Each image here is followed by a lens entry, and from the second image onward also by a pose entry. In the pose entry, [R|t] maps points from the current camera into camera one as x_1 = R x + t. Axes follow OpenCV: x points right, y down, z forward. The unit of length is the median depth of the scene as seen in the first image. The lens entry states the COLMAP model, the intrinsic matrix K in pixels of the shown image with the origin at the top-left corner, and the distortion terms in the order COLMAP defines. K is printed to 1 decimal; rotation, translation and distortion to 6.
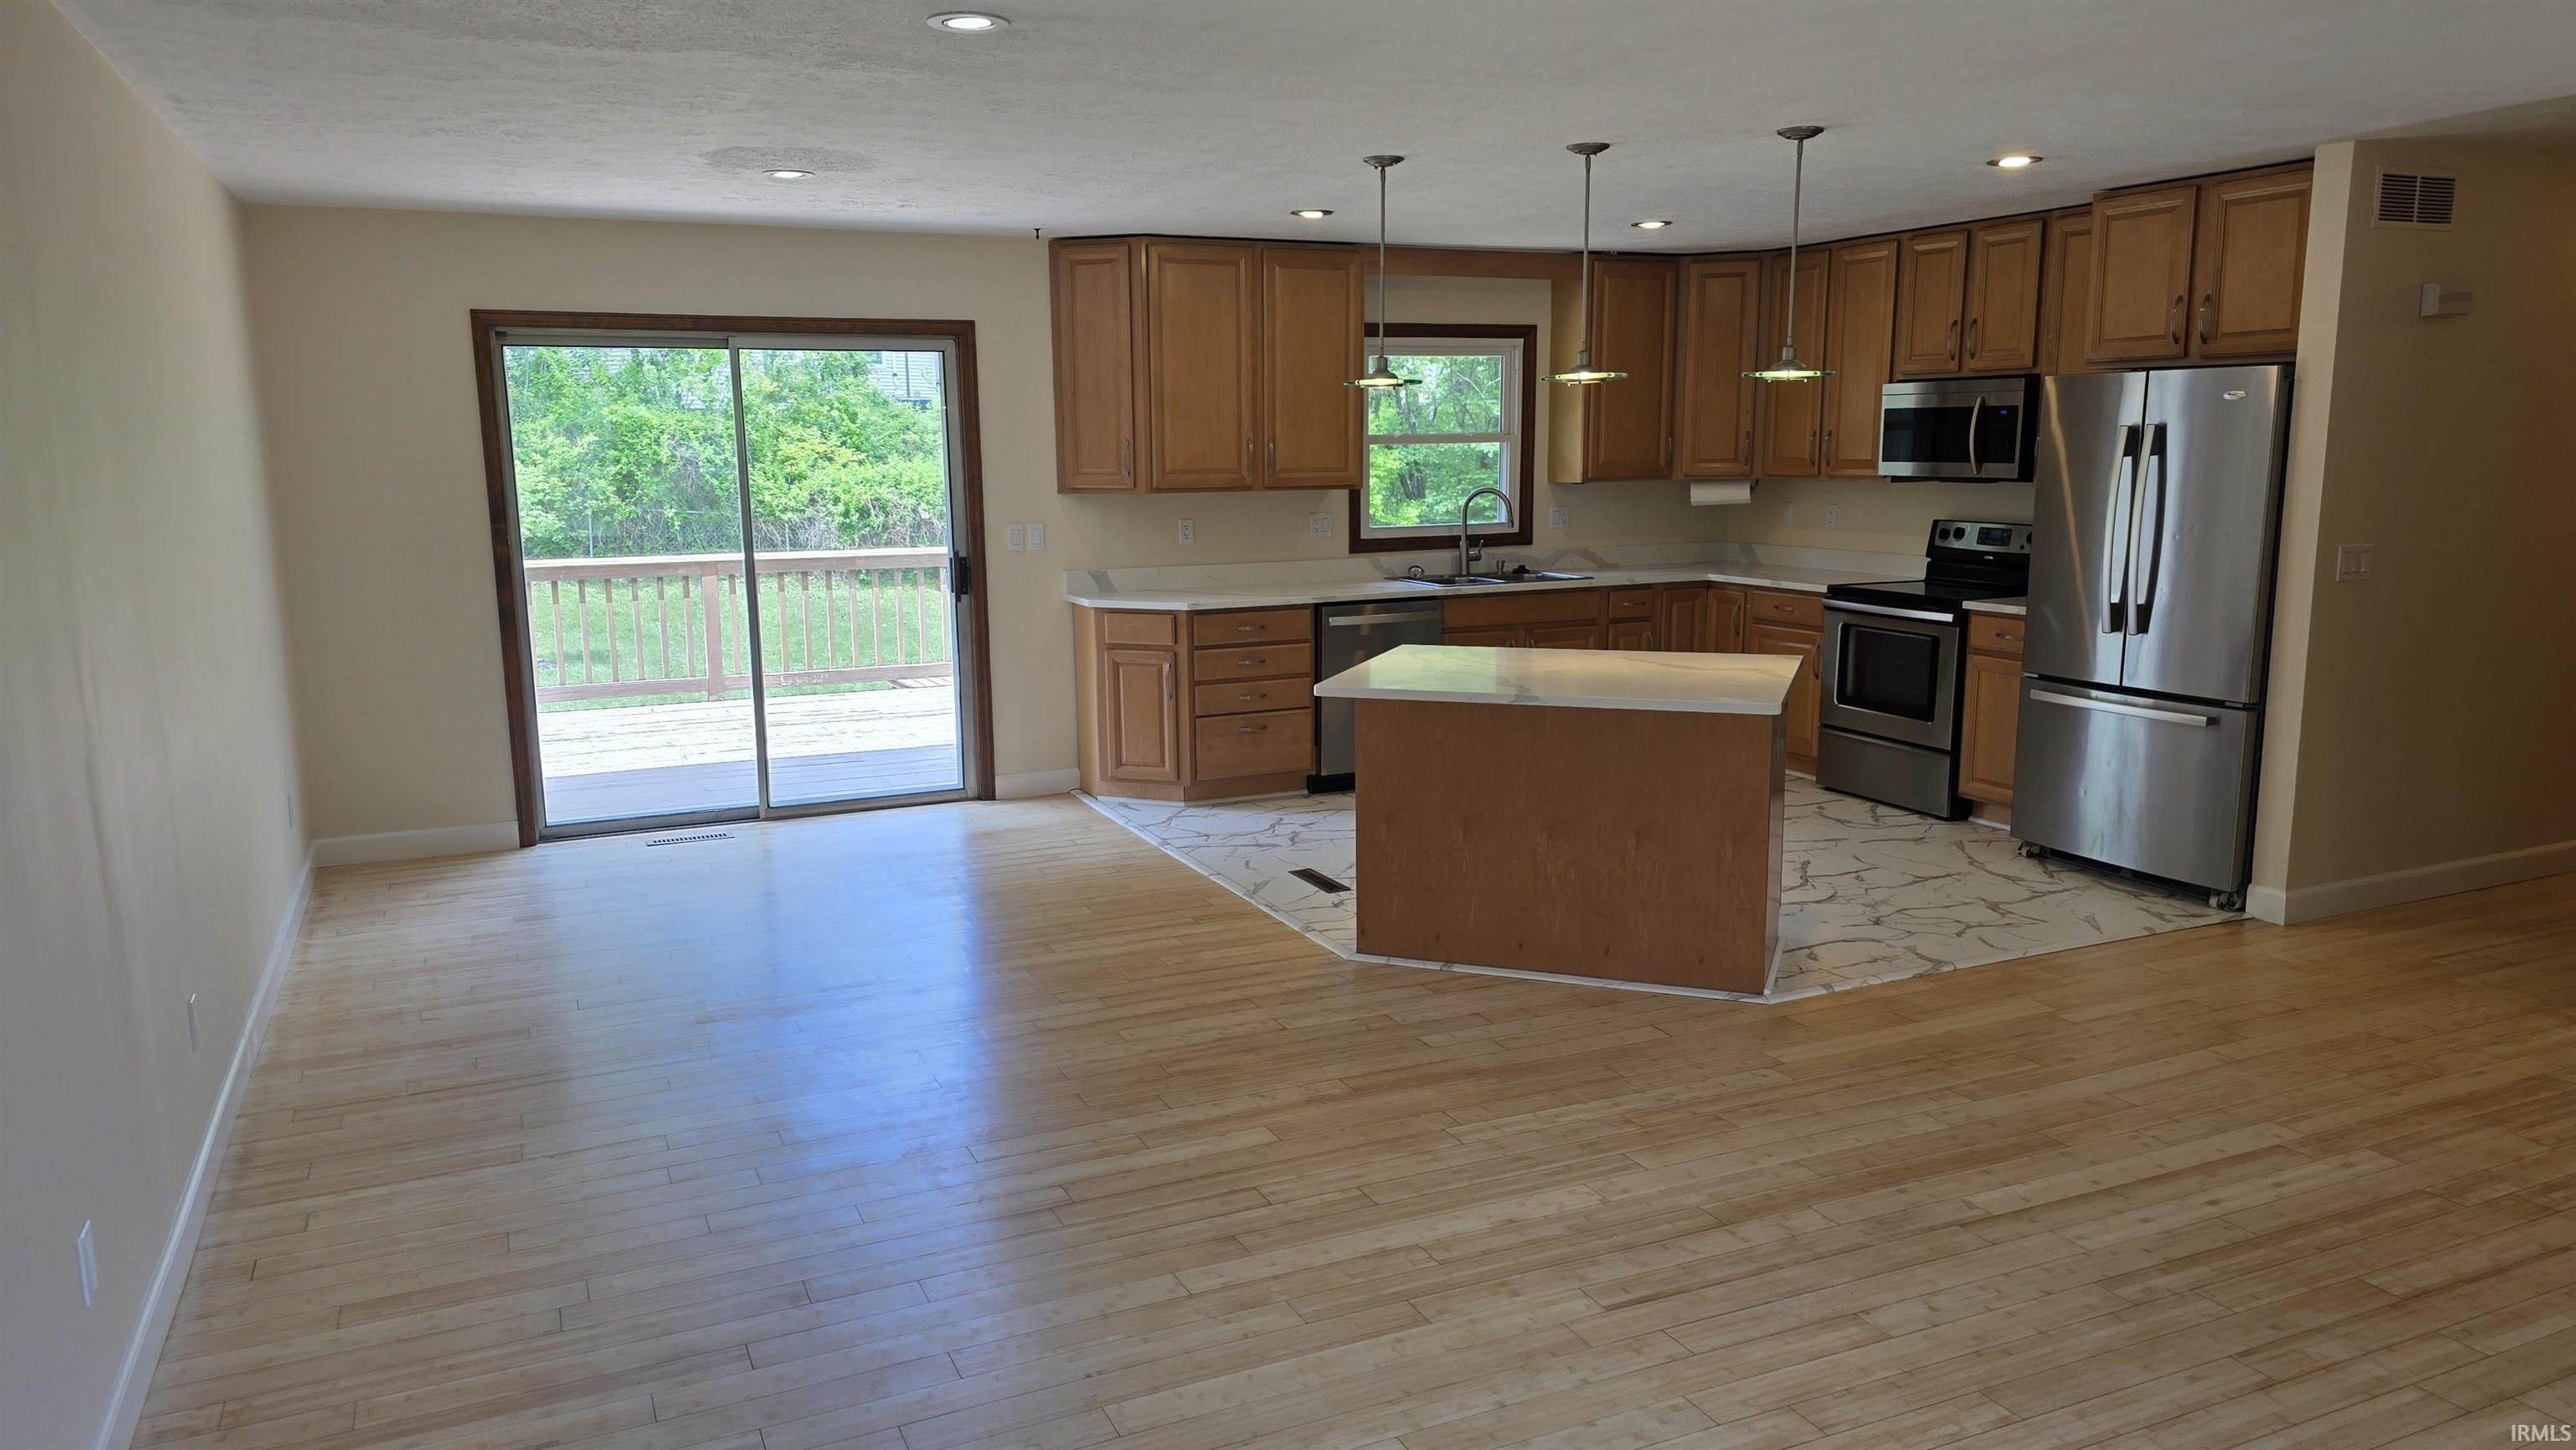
lens RADIAL K [[1722.5, 0, 1207.0], [0, 1722.5, 731.6], [0, 0, 1]] dist [0.045486, -0.020753]
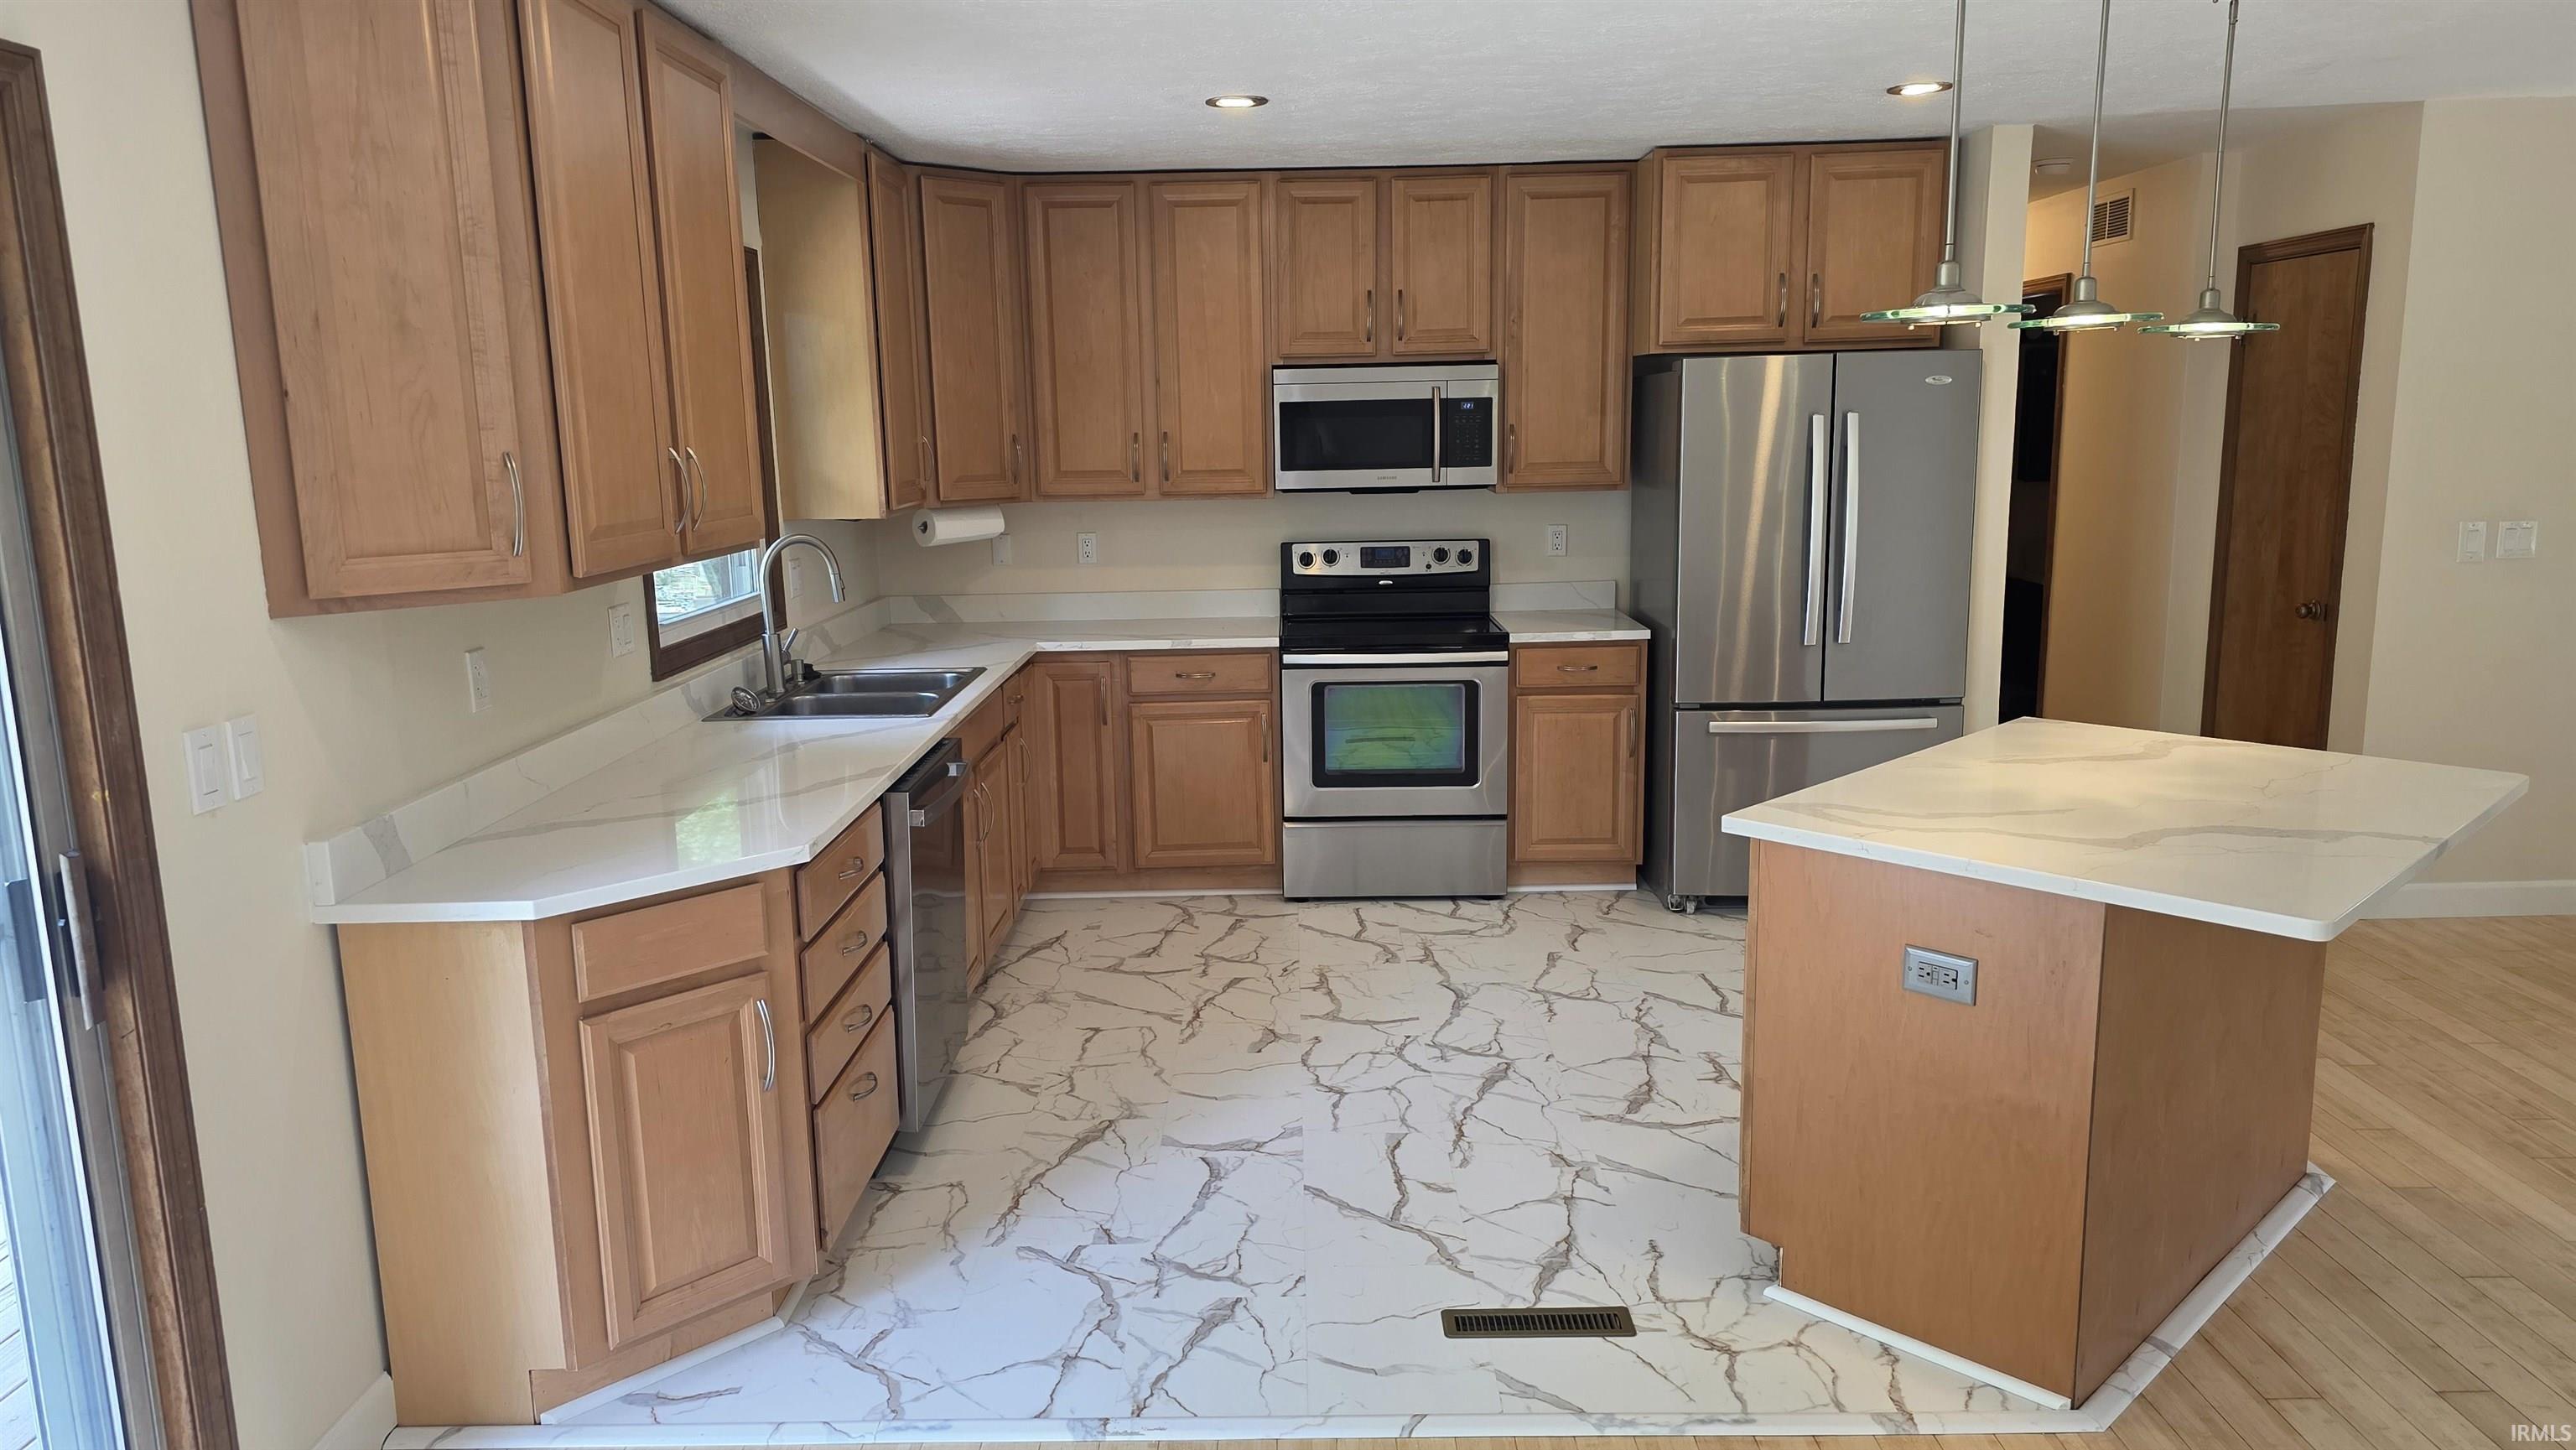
lens RADIAL K [[1722.5, 0, 1277.4], [0, 1722.5, 740.7], [0, 0, 1]] dist [0.045486, -0.020753]
pose [[0.394873, -0.164576, 0.903875, -0.321721], [0.173015, 0.979543, 0.102769, -0.117142], [-0.902298, 0.115803, 0.415269, 0.697856]]
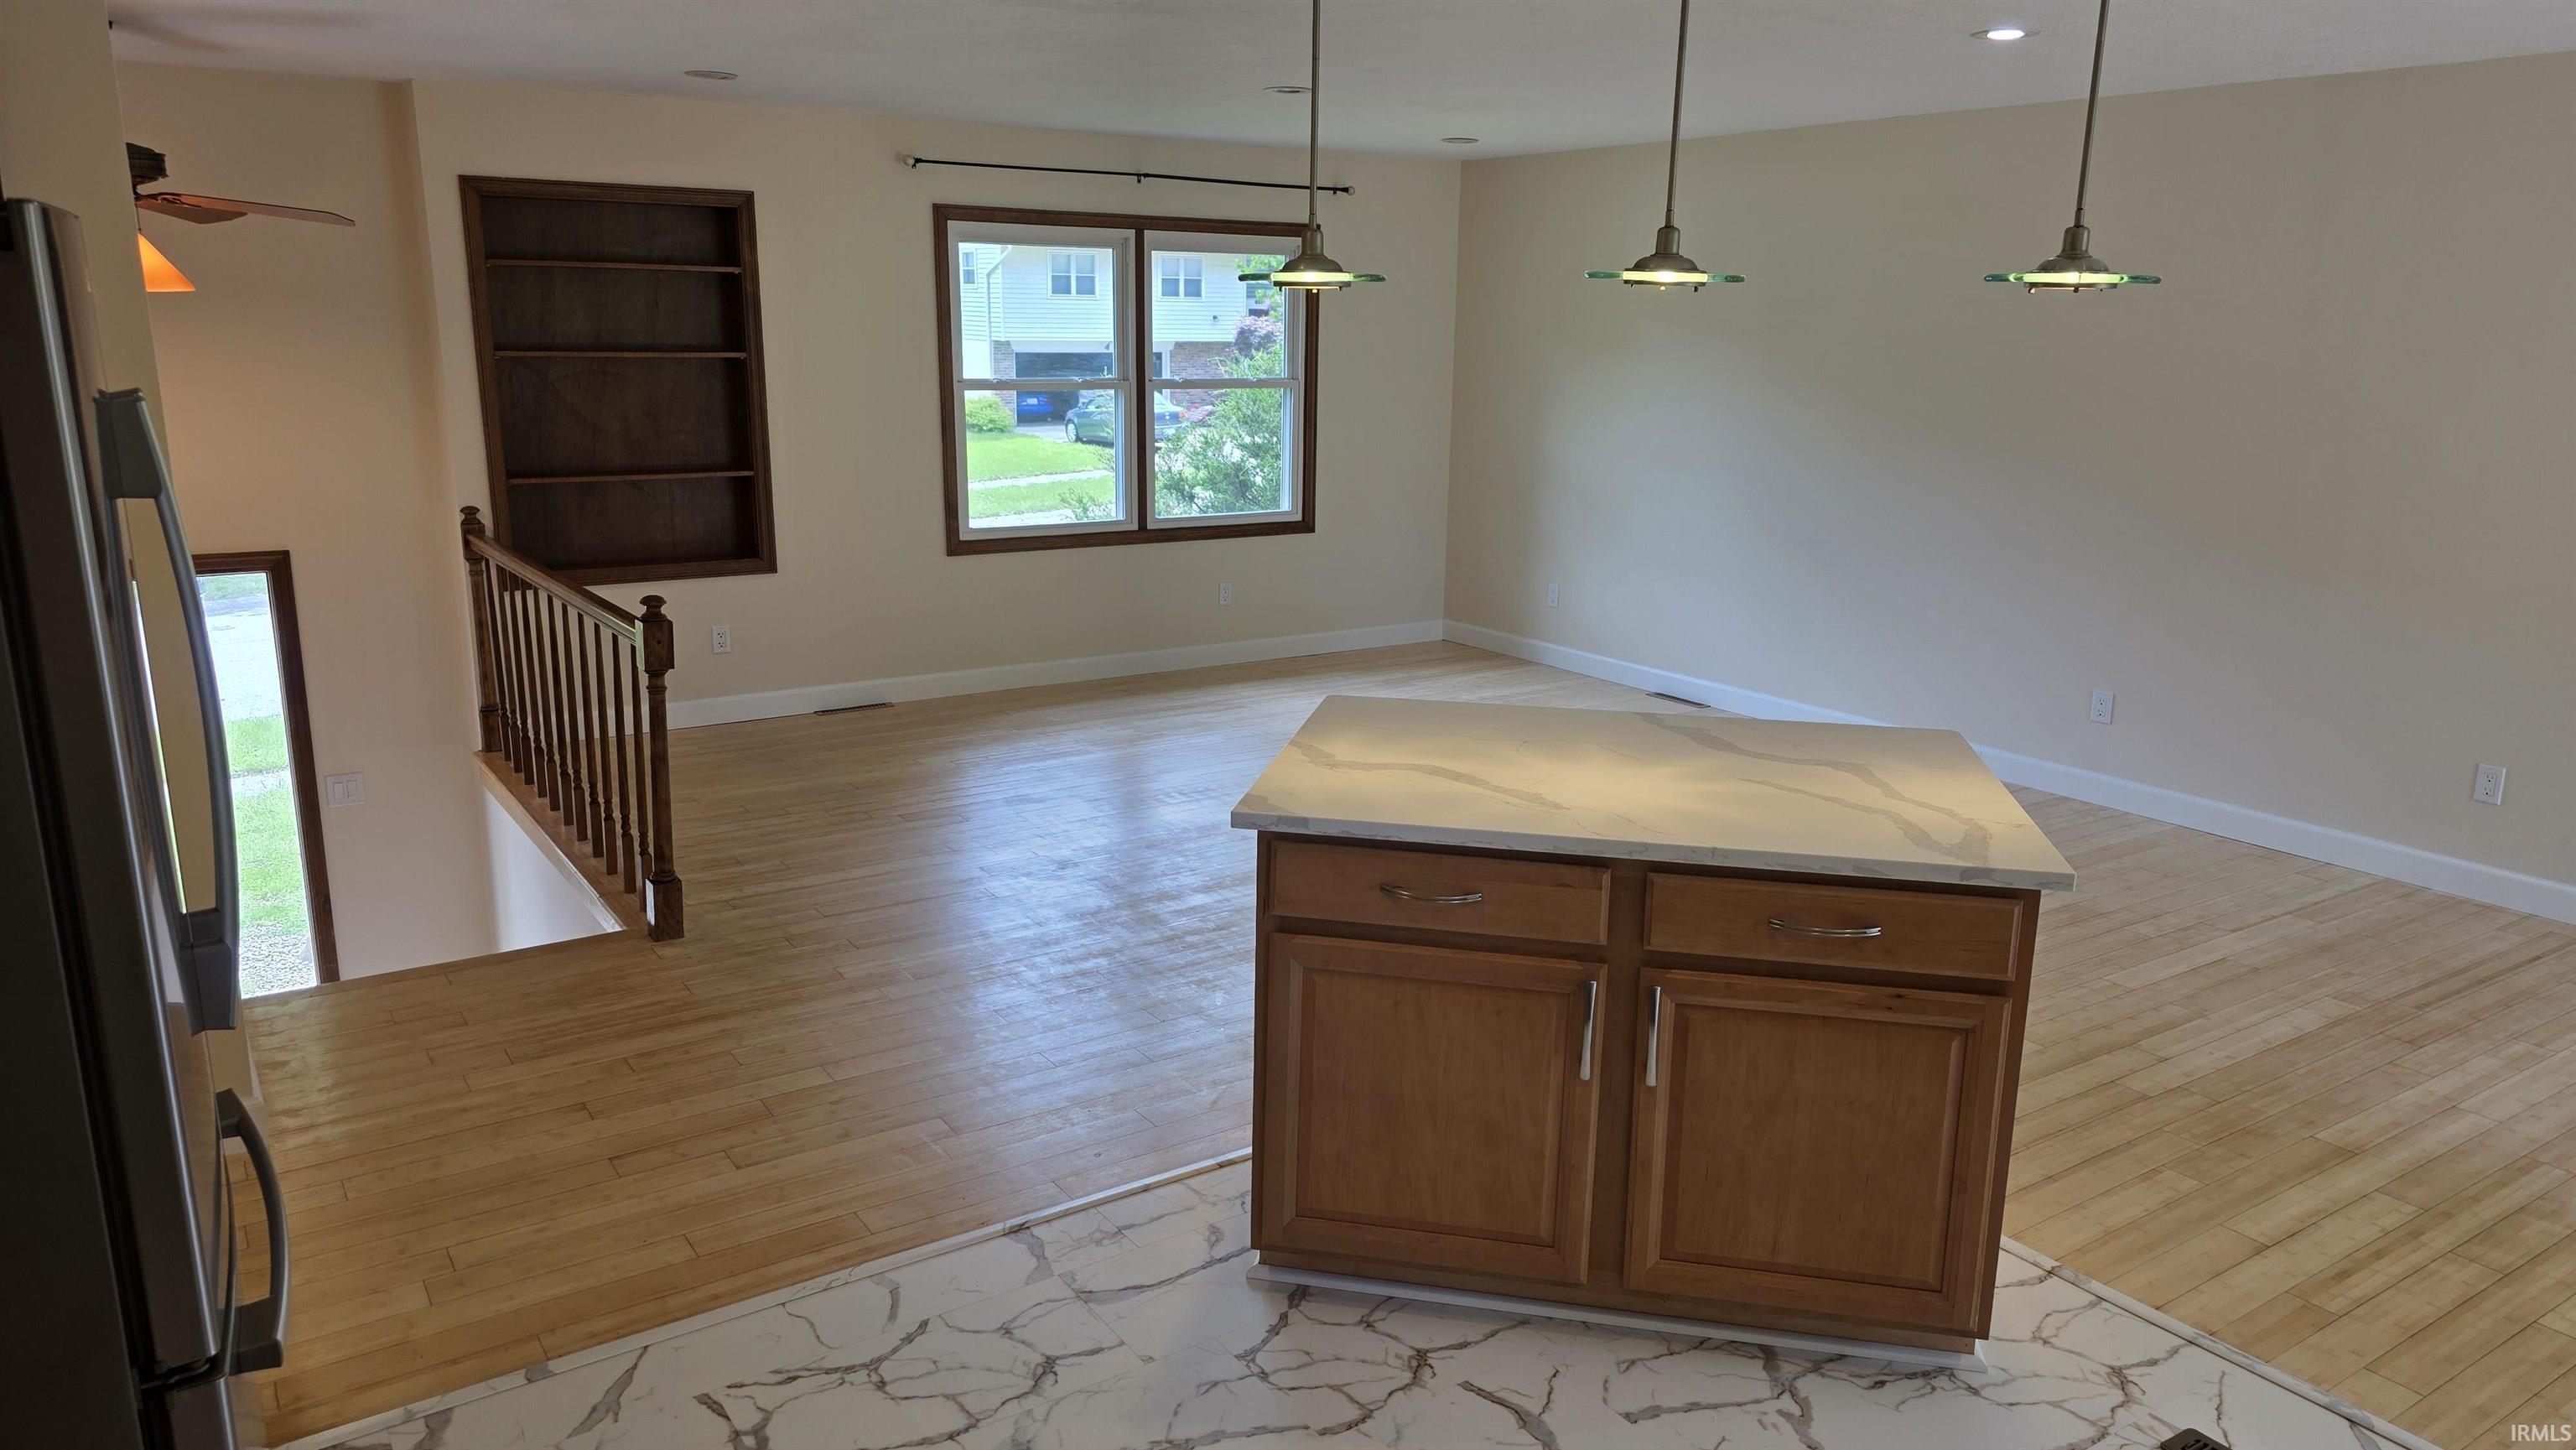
lens RADIAL K [[1722.5, 0, 1292.5], [0, 1722.5, 711.9], [0, 0, 1]] dist [0.045486, -0.020753]
pose [[-0.980617, 0.038602, -0.192094, 0.304092], [-0.040729, 0.918825, 0.392557, -0.196265], [0.191654, 0.392772, -0.899444, 1.040780]]
